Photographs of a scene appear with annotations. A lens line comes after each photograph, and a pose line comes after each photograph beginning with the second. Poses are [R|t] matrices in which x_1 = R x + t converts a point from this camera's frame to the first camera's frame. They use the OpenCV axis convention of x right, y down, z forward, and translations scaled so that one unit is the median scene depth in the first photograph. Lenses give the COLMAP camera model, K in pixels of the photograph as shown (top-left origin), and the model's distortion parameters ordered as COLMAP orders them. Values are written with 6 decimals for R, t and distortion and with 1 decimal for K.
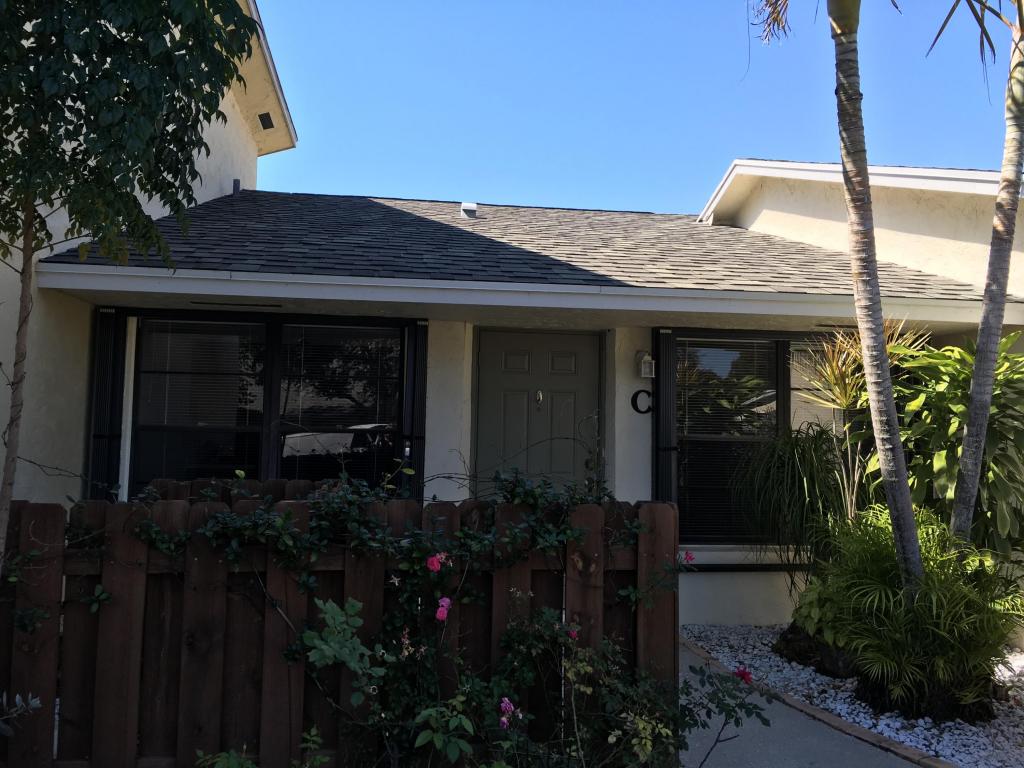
lens RADIAL K [[871.0, 0, 512.0], [0, 871.0, 384.0], [0, 0, 1]] dist [0.060796, 0.001078]
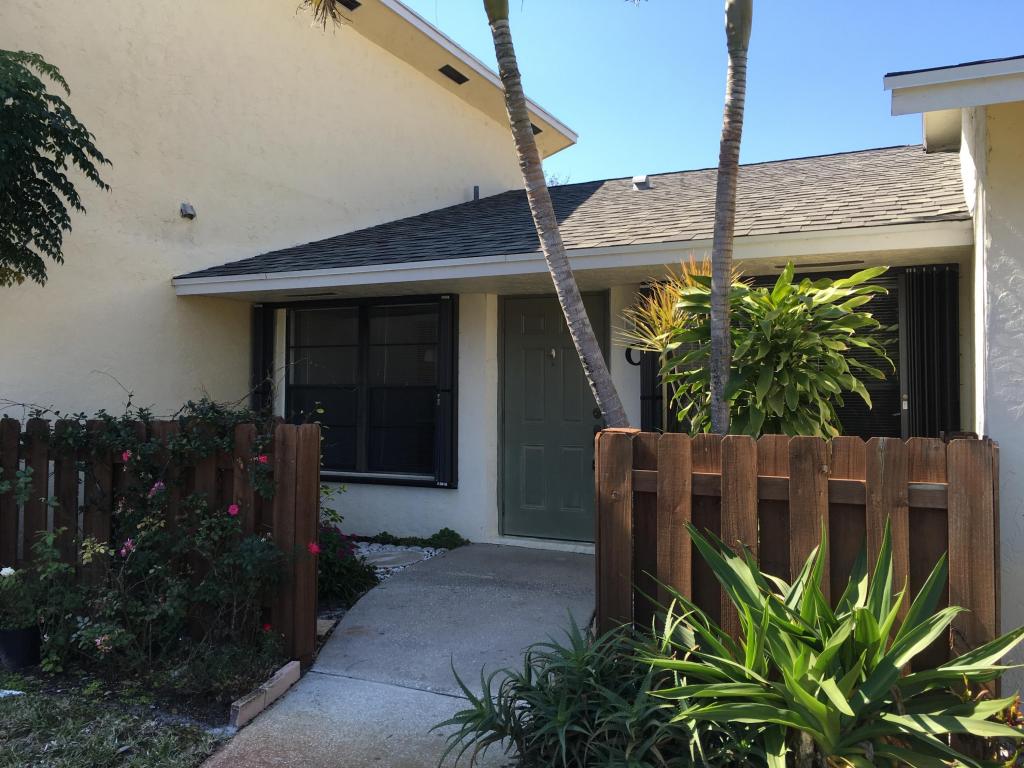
lens RADIAL K [[871.0, 0, 512.0], [0, 871.0, 384.0], [0, 0, 1]] dist [0.060796, 0.001078]
pose [[0.826237, -0.019950, -0.562970, 0.644484], [0.036944, 0.999140, 0.018814, 0.031691], [0.562110, -0.036343, 0.826263, 0.032746]]
